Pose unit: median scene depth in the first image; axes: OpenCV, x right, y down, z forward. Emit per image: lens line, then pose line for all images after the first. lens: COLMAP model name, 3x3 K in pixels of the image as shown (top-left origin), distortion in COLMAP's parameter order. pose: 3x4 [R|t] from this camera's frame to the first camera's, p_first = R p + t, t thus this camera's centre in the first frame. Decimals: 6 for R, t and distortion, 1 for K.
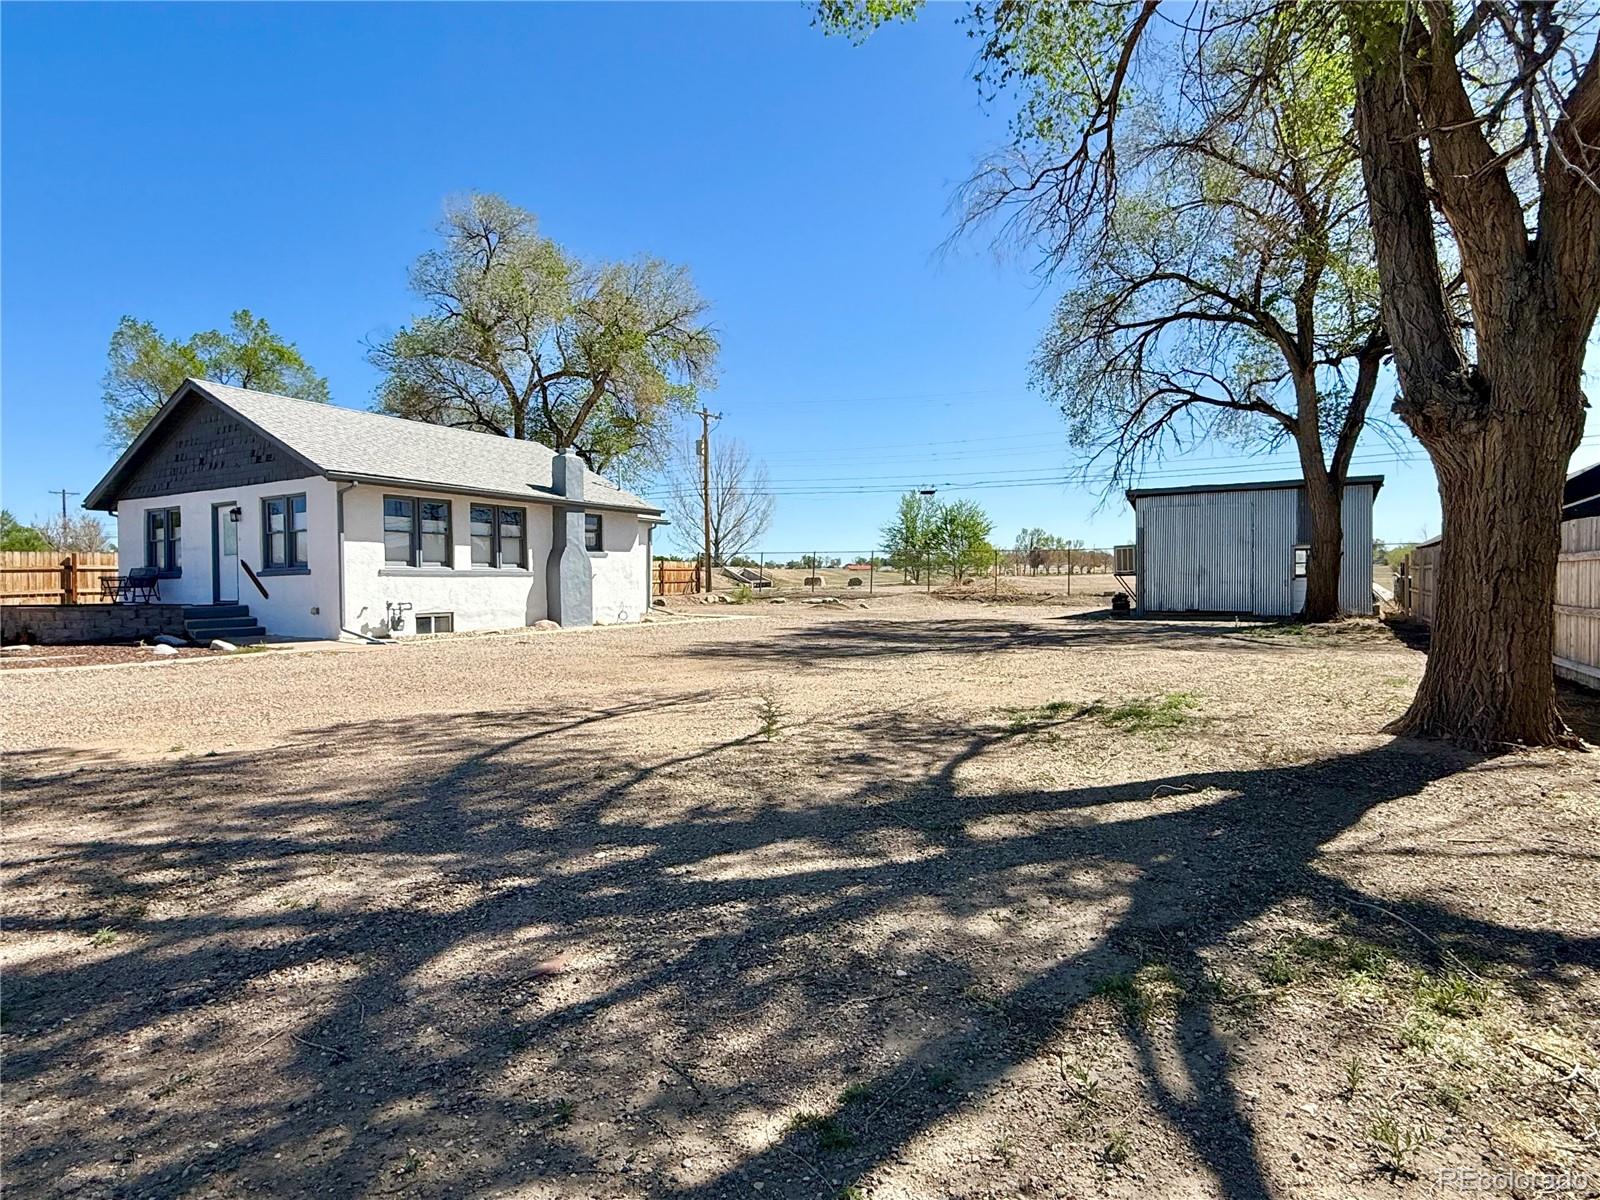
lens RADIAL K [[838.3, 0, 802.5], [0, 838.3, 601.4], [0, 0, 1]] dist [0.000606, 0.000076]
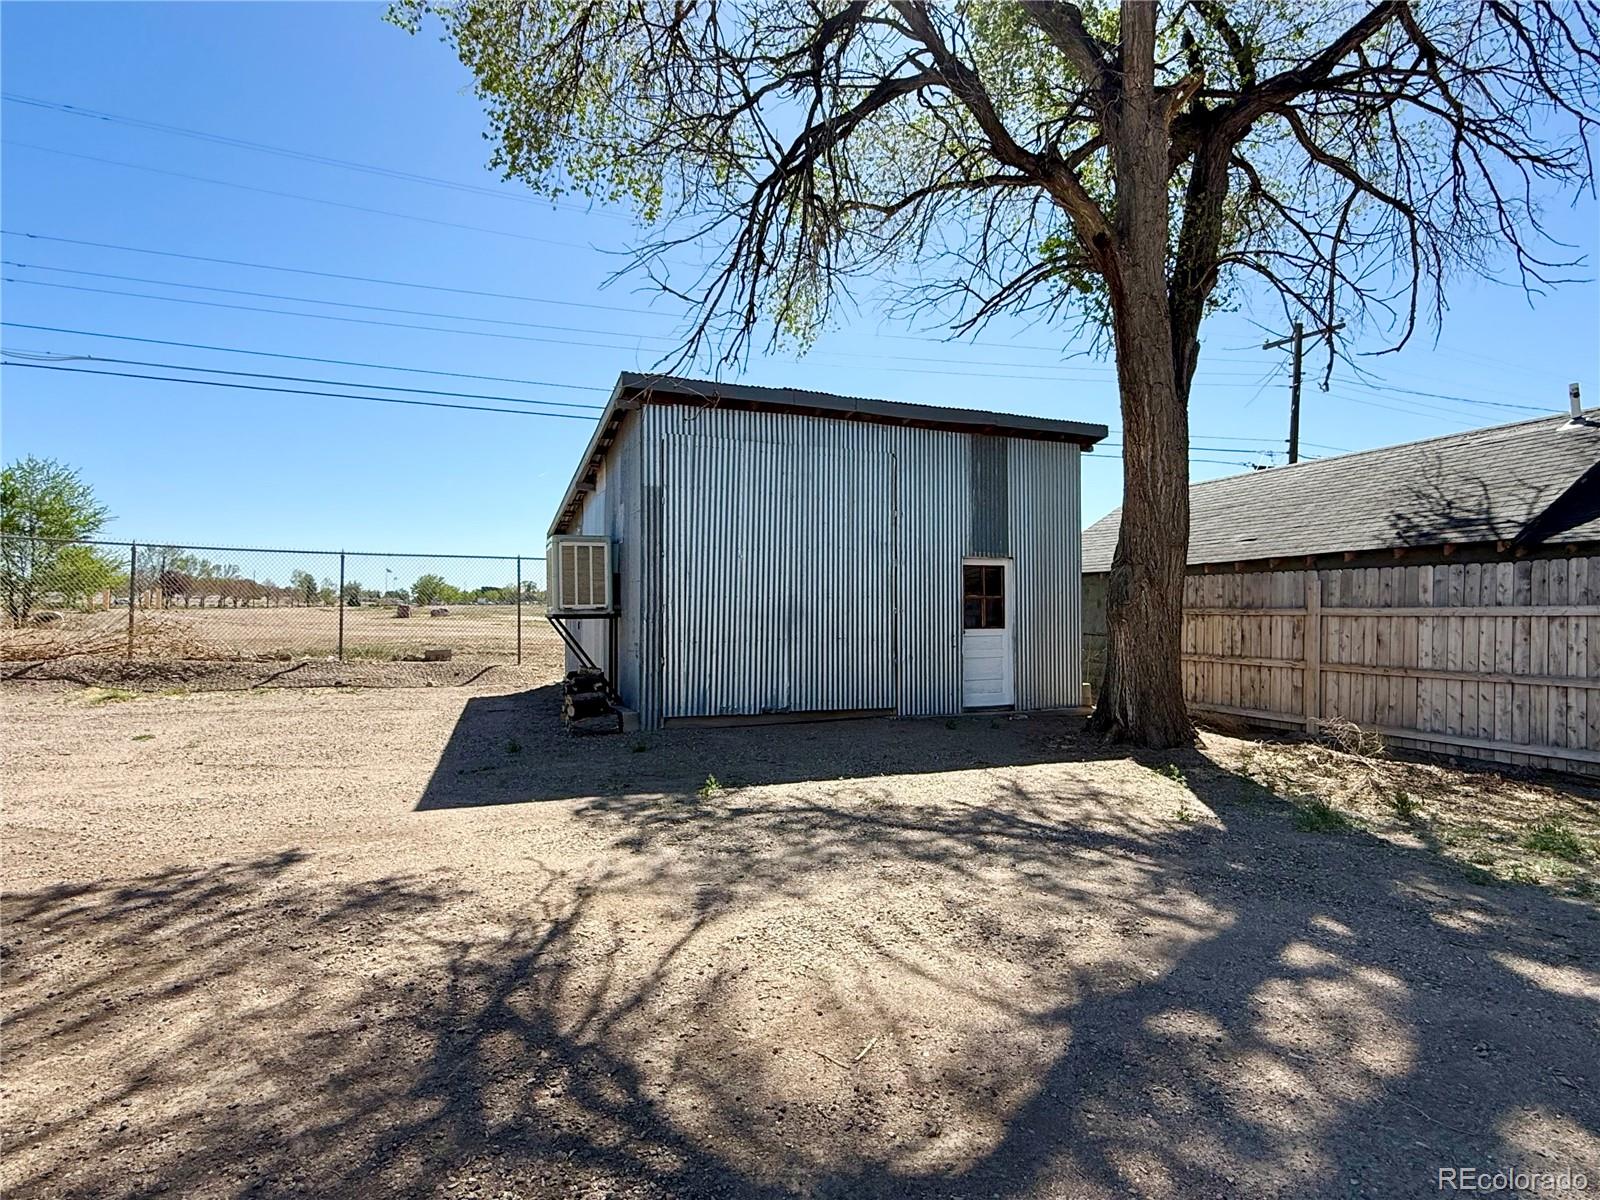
lens RADIAL K [[899.7, 0, 800.2], [0, 899.7, 602.9], [0, 0, 1]] dist [0.006633, 0.000470]
pose [[0.631227, 0.024134, 0.775223, 0.060271], [0.007606, 0.999275, -0.037302, -0.009514], [-0.775561, 0.029442, 0.630586, 0.292996]]
